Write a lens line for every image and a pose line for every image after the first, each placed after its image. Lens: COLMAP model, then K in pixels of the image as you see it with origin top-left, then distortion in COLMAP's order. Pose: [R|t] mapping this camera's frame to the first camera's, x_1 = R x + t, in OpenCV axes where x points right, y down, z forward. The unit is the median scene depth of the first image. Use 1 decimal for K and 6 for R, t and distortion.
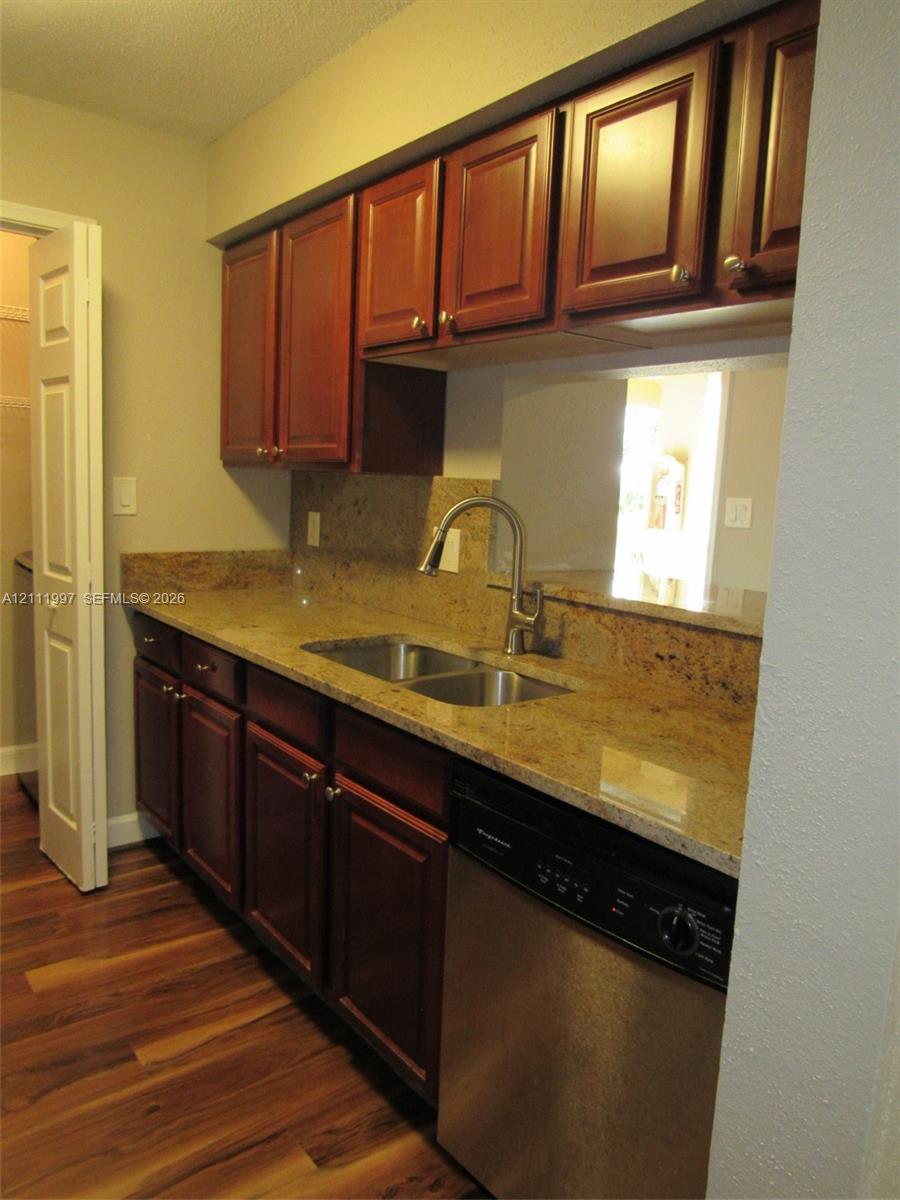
lens RADIAL K [[847.6, 0, 452.4], [0, 847.6, 595.9], [0, 0, 1]] dist [-0.030542, 0.003024]
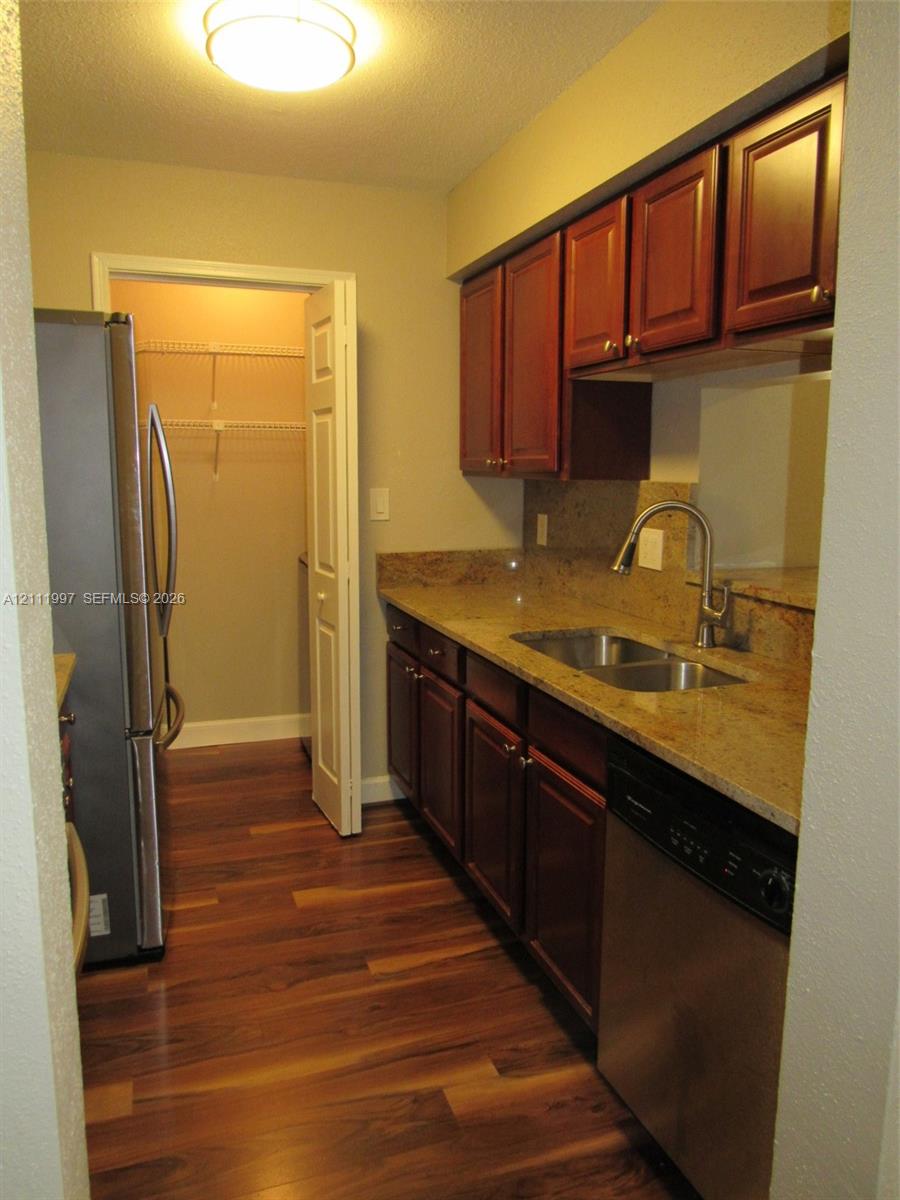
lens RADIAL K [[847.6, 0, 452.4], [0, 847.6, 595.9], [0, 0, 1]] dist [-0.030542, 0.003024]
pose [[0.946488, 0.009022, -0.322614, 0.113803], [-0.006424, 0.999938, 0.009115, -0.003594], [0.322676, -0.006555, 0.946487, -0.106576]]
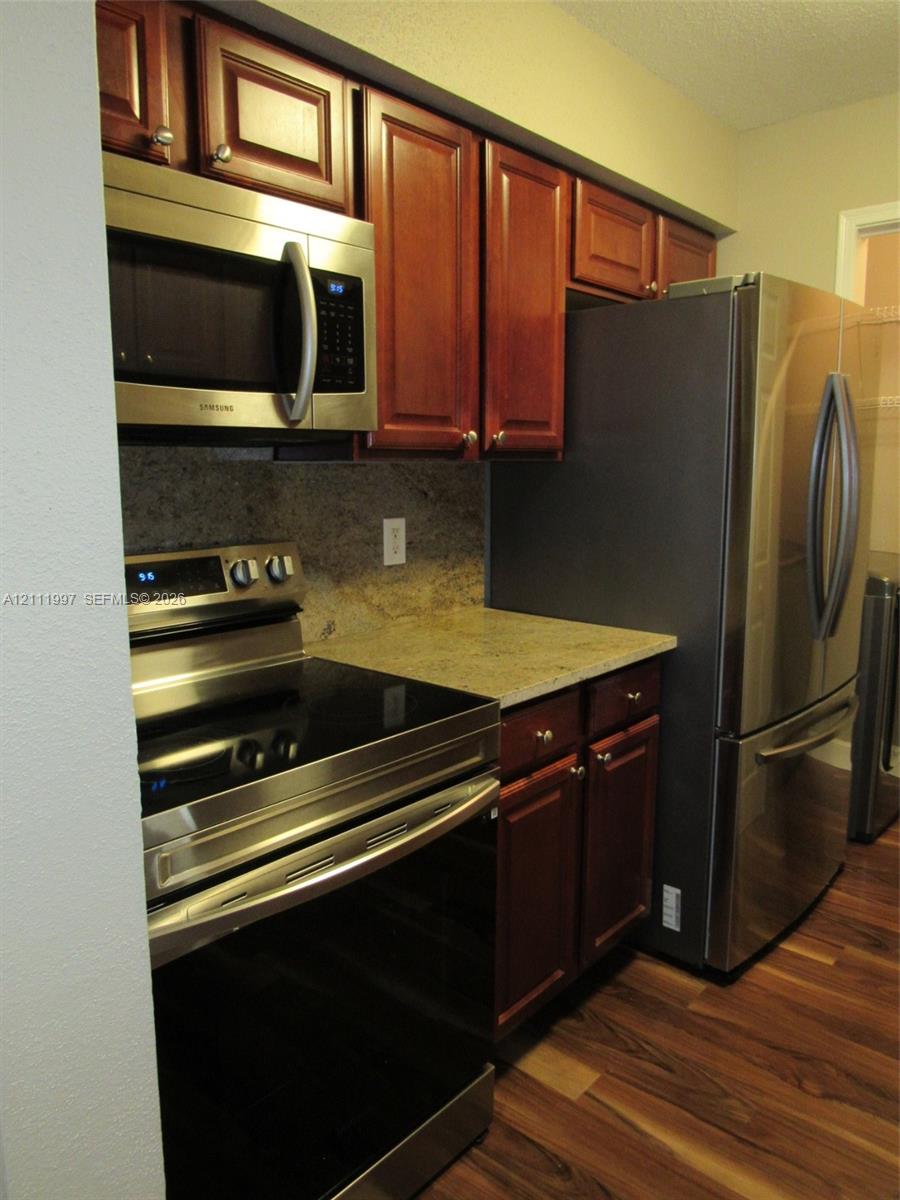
lens RADIAL K [[847.6, 0, 452.4], [0, 847.6, 595.9], [0, 0, 1]] dist [-0.030542, 0.003024]
pose [[0.170971, 0.103023, -0.979875, 0.274899], [-0.117884, 0.989513, 0.083468, -0.020580], [0.978198, 0.101241, 0.181323, 0.246396]]
